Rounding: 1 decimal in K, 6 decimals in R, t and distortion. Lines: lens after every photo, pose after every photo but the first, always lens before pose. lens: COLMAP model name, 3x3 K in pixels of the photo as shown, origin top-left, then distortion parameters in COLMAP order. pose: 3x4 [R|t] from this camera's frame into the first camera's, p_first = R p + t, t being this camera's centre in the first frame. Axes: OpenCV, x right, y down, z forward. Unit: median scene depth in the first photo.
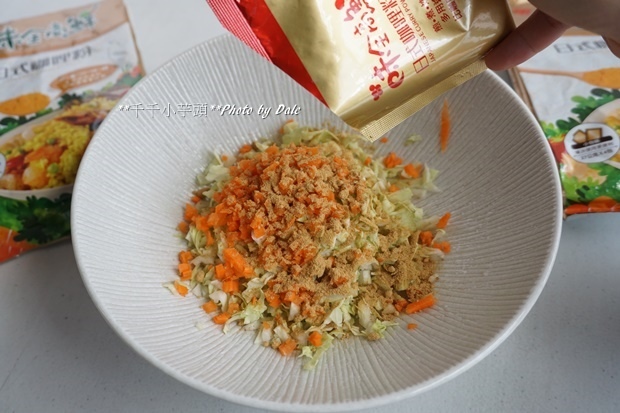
lens RADIAL K [[653.2, 0, 310.0], [0, 653.2, 206.5], [0, 0, 1]] dist [0.044930, 0.009846]
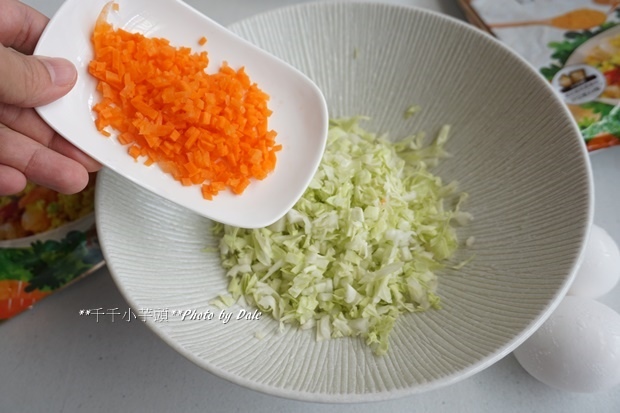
lens RADIAL K [[653.2, 0, 310.0], [0, 653.2, 206.5], [0, 0, 1]] dist [0.044930, 0.009846]
pose [[0.975010, -0.190983, 0.113498, -0.138024], [0.189264, 0.981586, 0.025829, -0.014495], [-0.116341, -0.003703, 0.993202, 0.018915]]
